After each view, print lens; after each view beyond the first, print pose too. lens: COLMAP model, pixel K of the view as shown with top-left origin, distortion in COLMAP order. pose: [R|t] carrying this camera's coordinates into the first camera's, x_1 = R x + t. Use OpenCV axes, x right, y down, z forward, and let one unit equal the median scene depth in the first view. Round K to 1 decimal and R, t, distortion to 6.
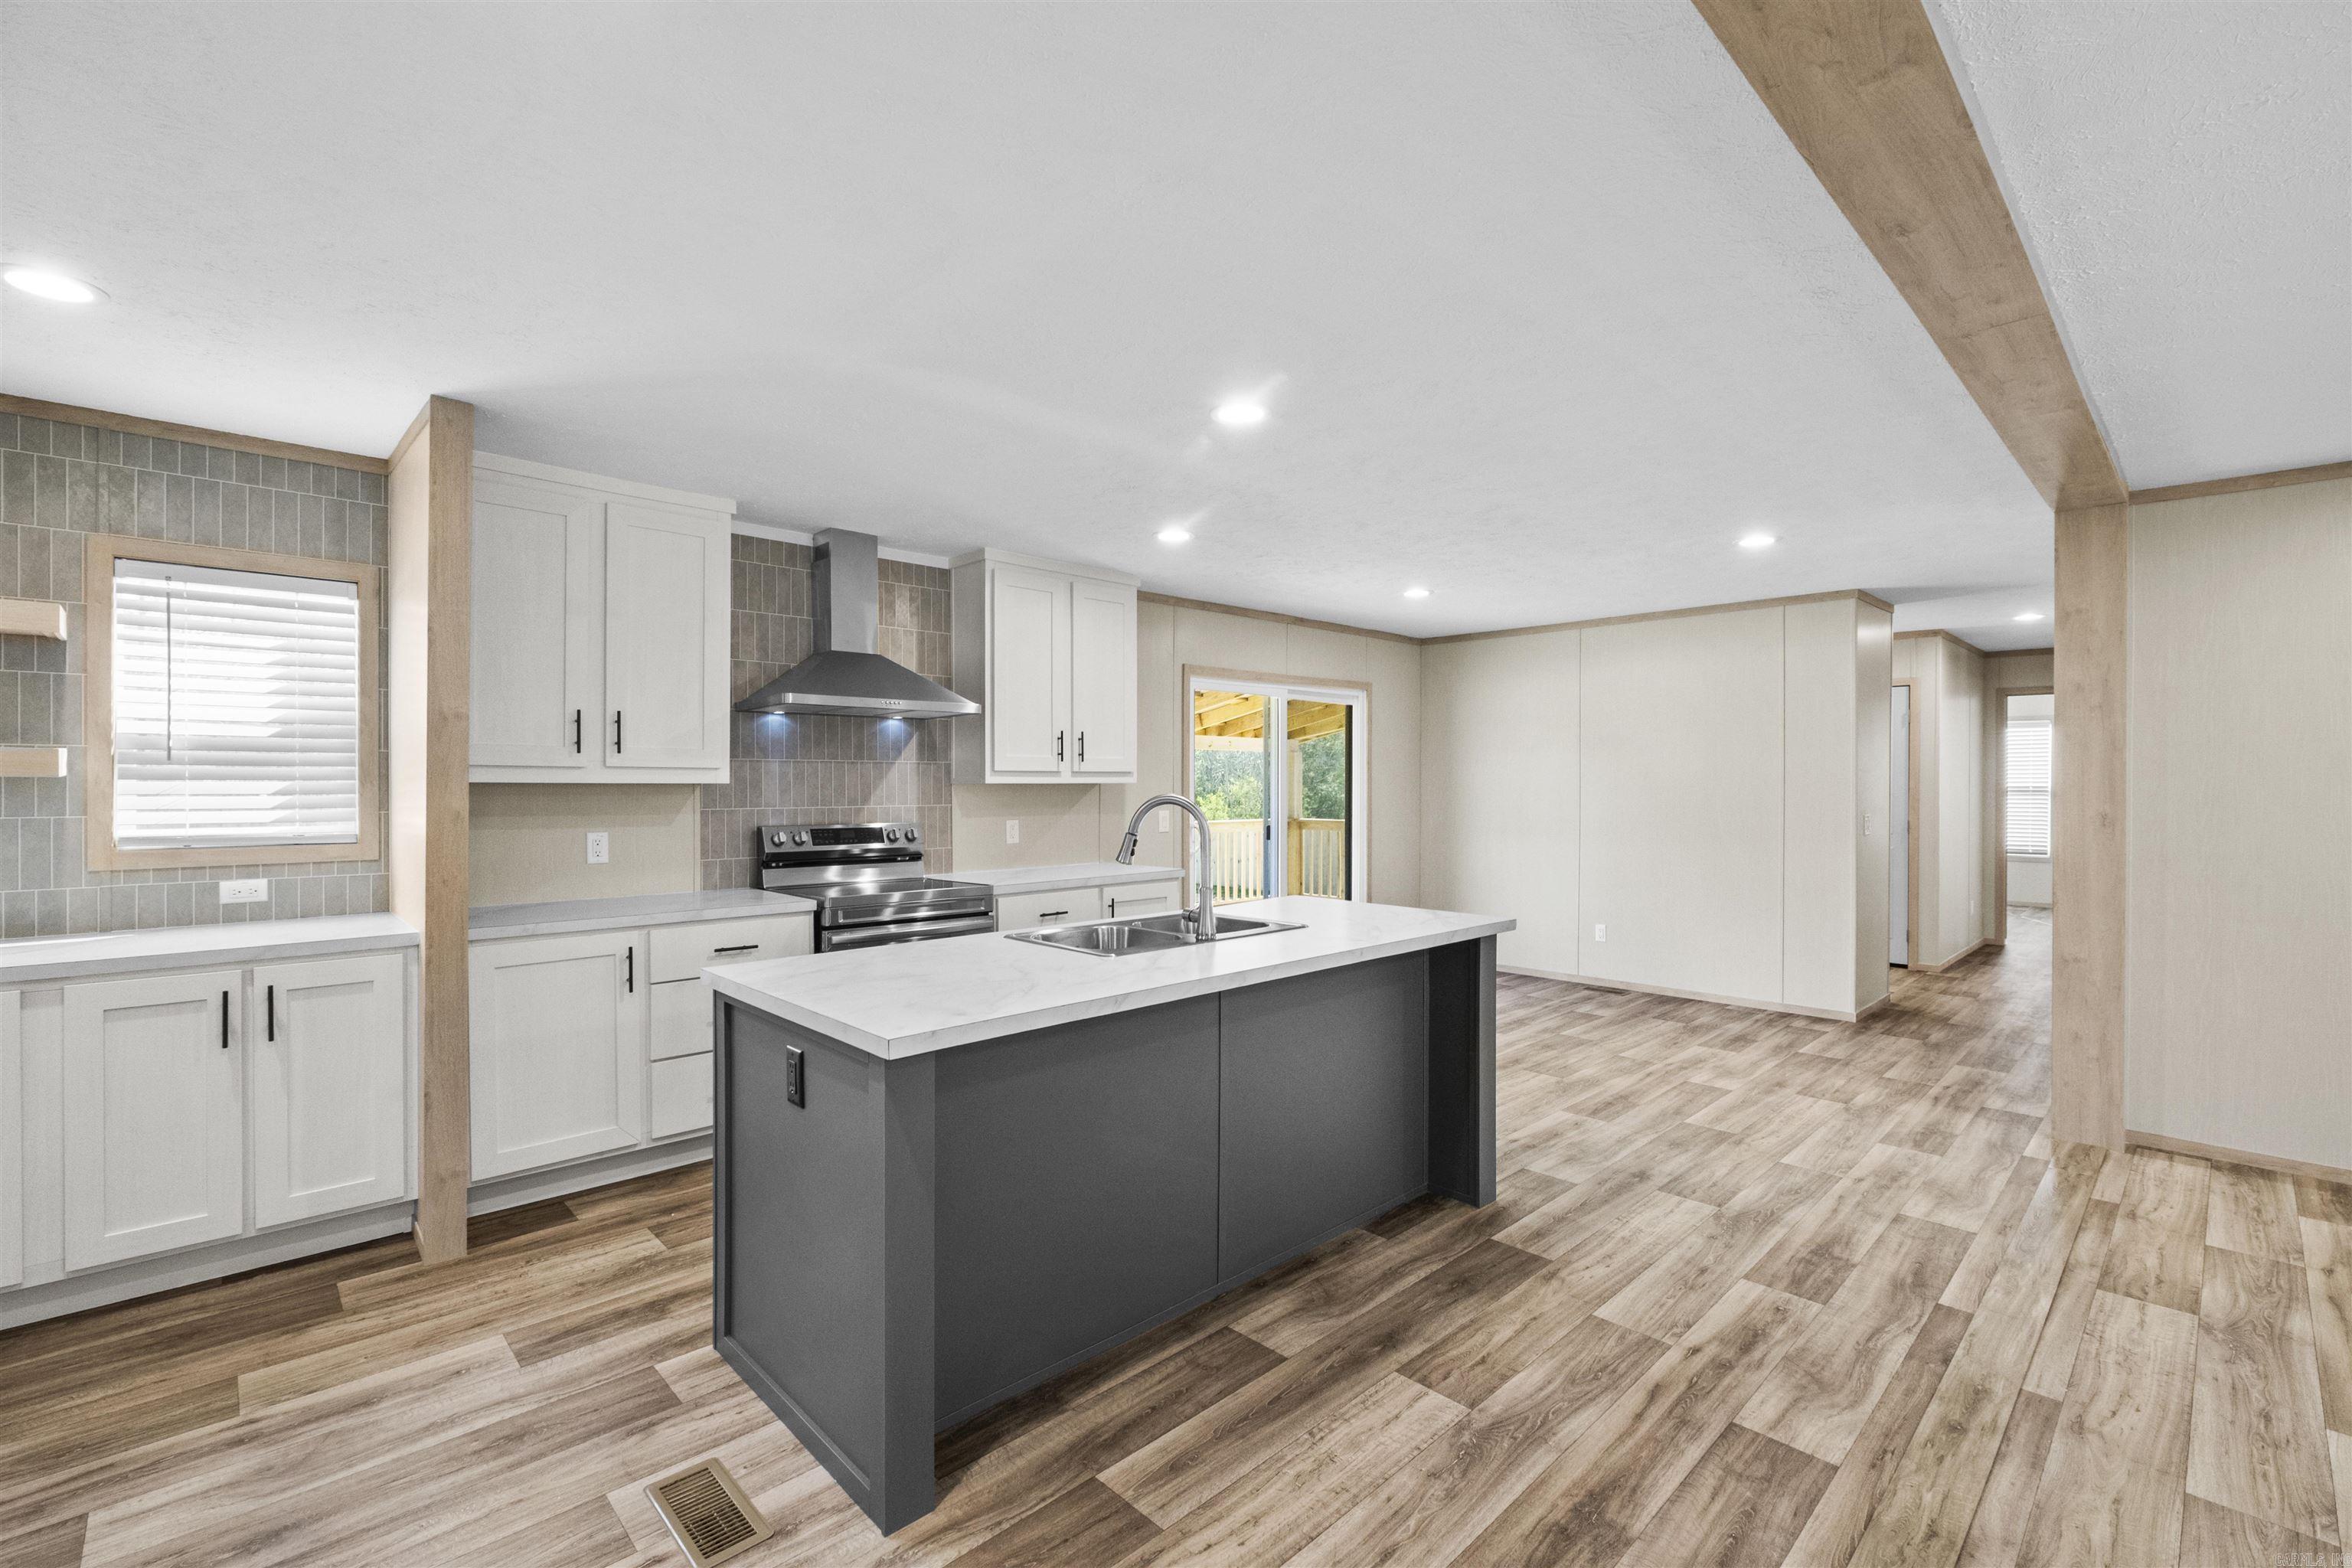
lens RADIAL K [[1034.0, 0, 1198.0], [0, 1034.0, 791.2], [0, 0, 1]] dist [-0.007339, 0.001915]
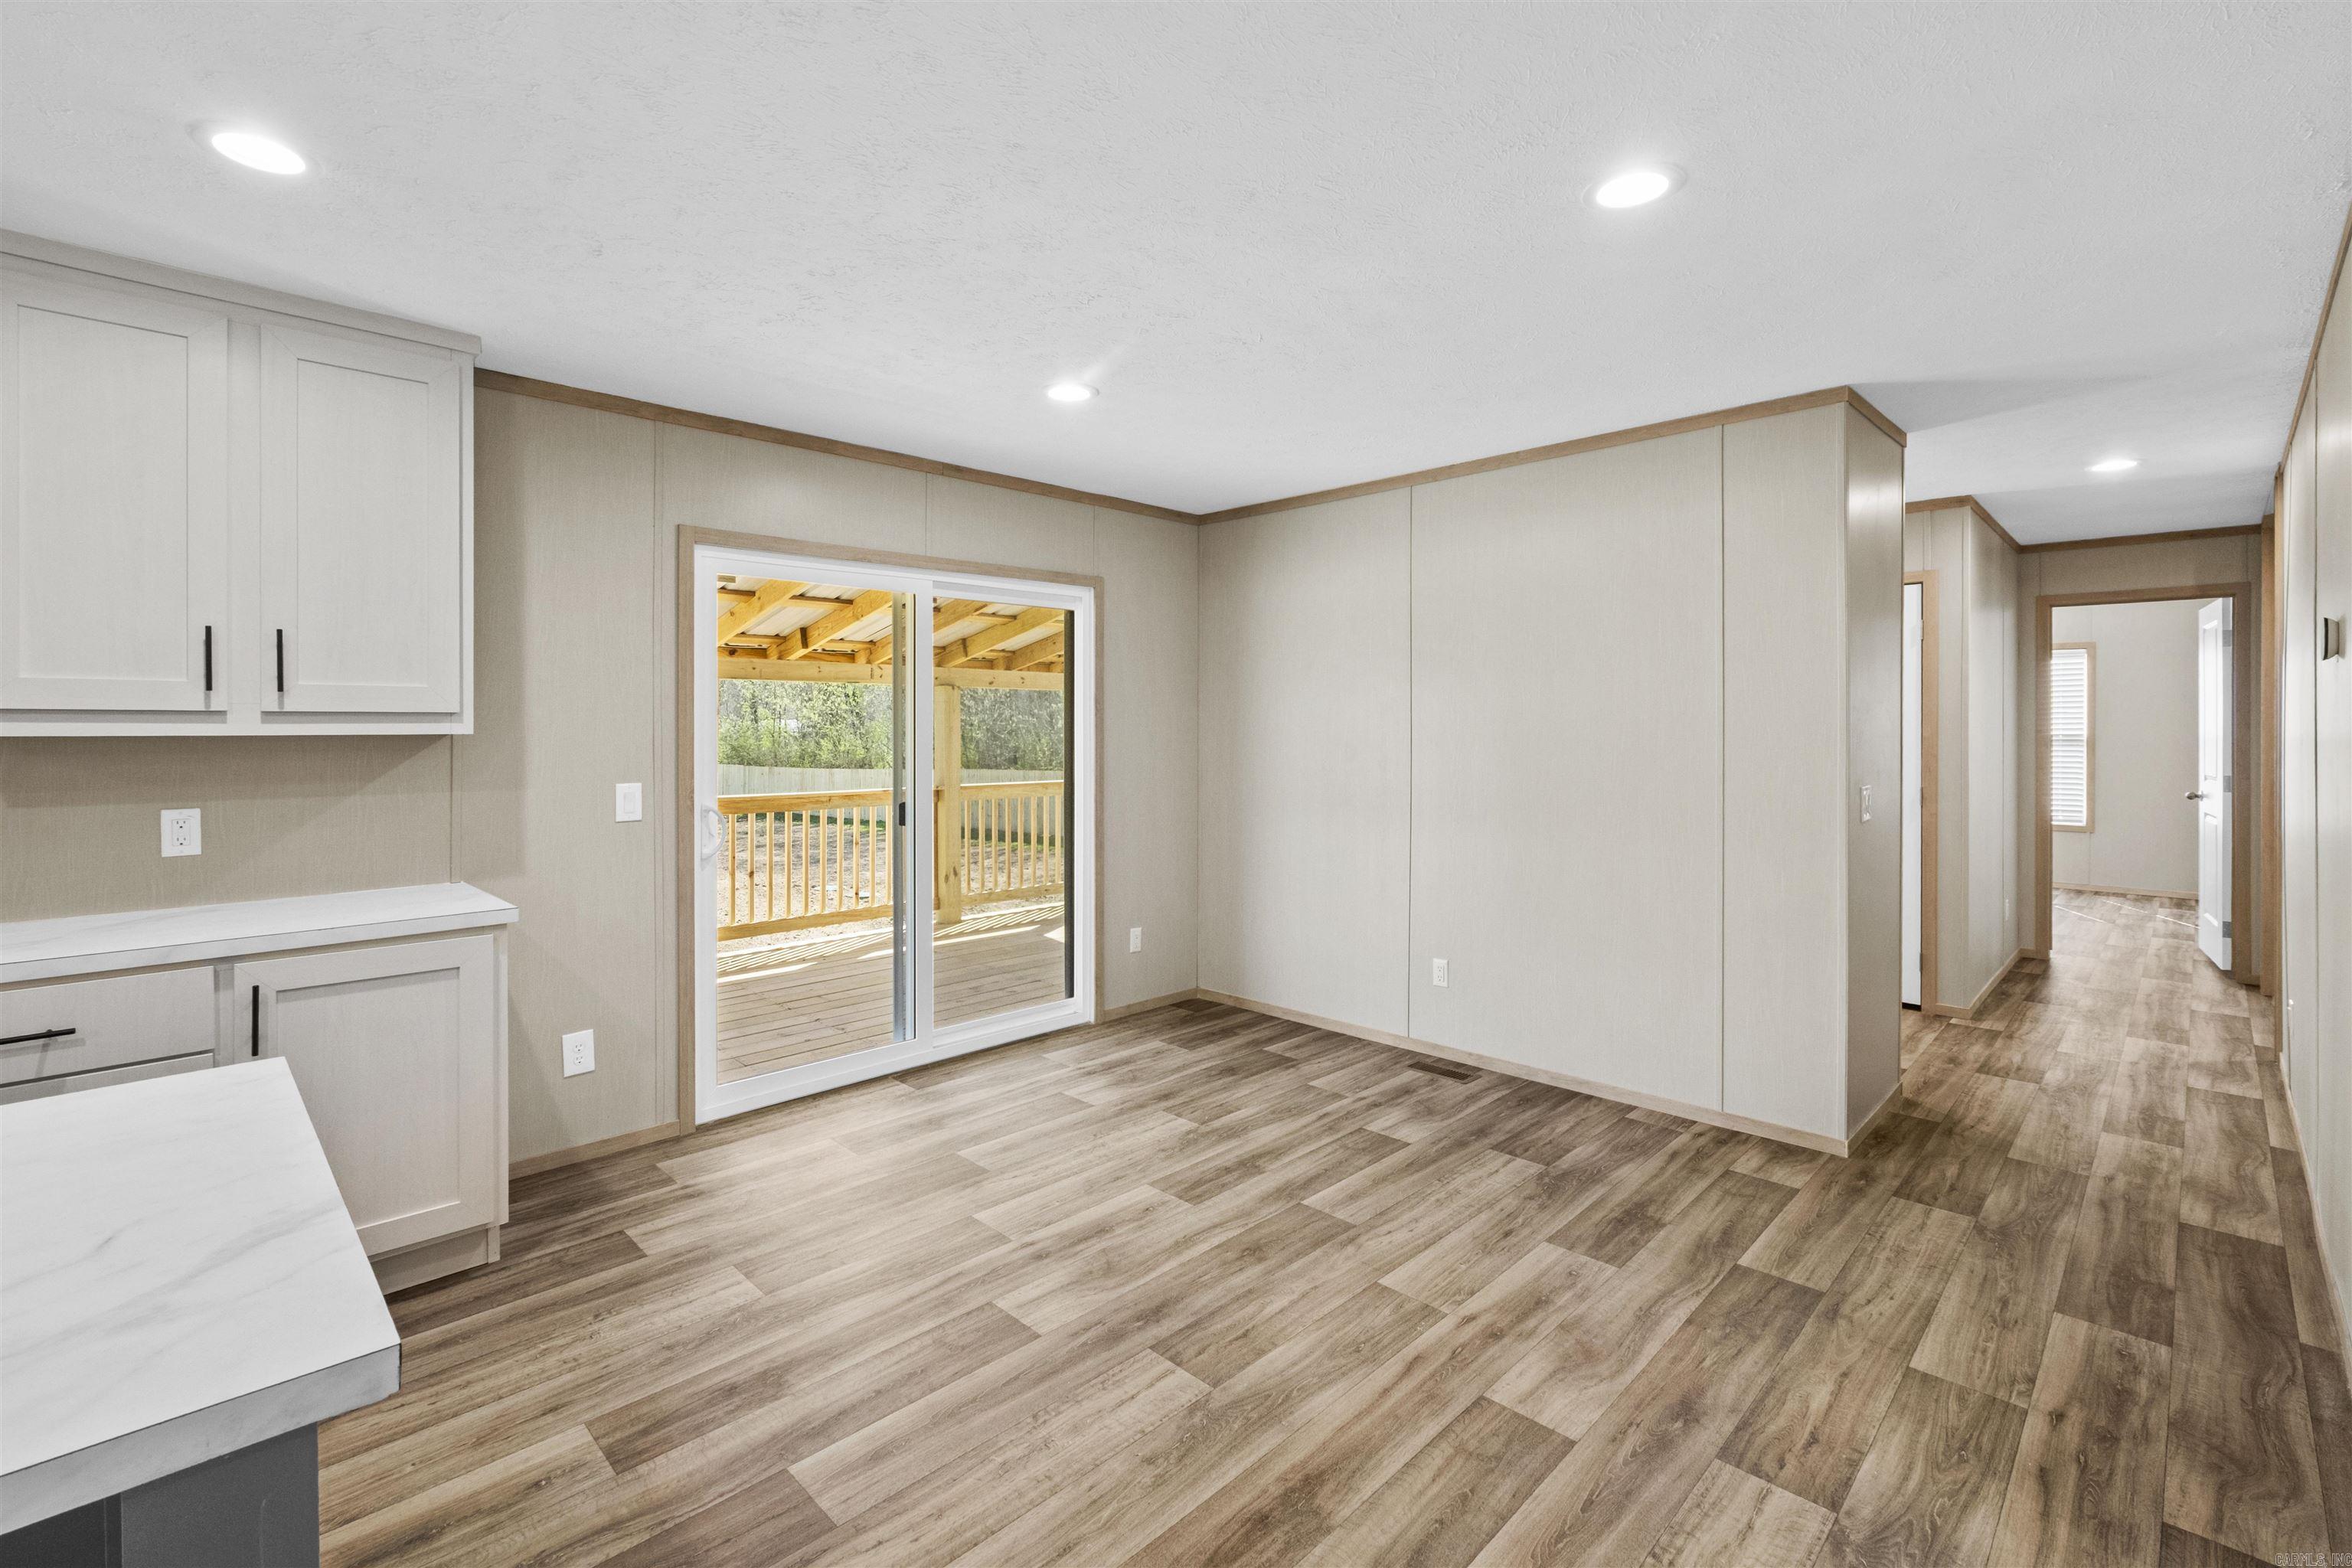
lens RADIAL K [[1034.0, 0, 1201.0], [0, 1034.0, 738.1], [0, 0, 1]] dist [-0.007339, 0.001915]
pose [[0.999885, 0.001271, 0.015124, 0.232686], [-0.001299, 0.999997, 0.001828, -0.005780], [-0.015122, -0.001847, 0.999884, 0.373781]]
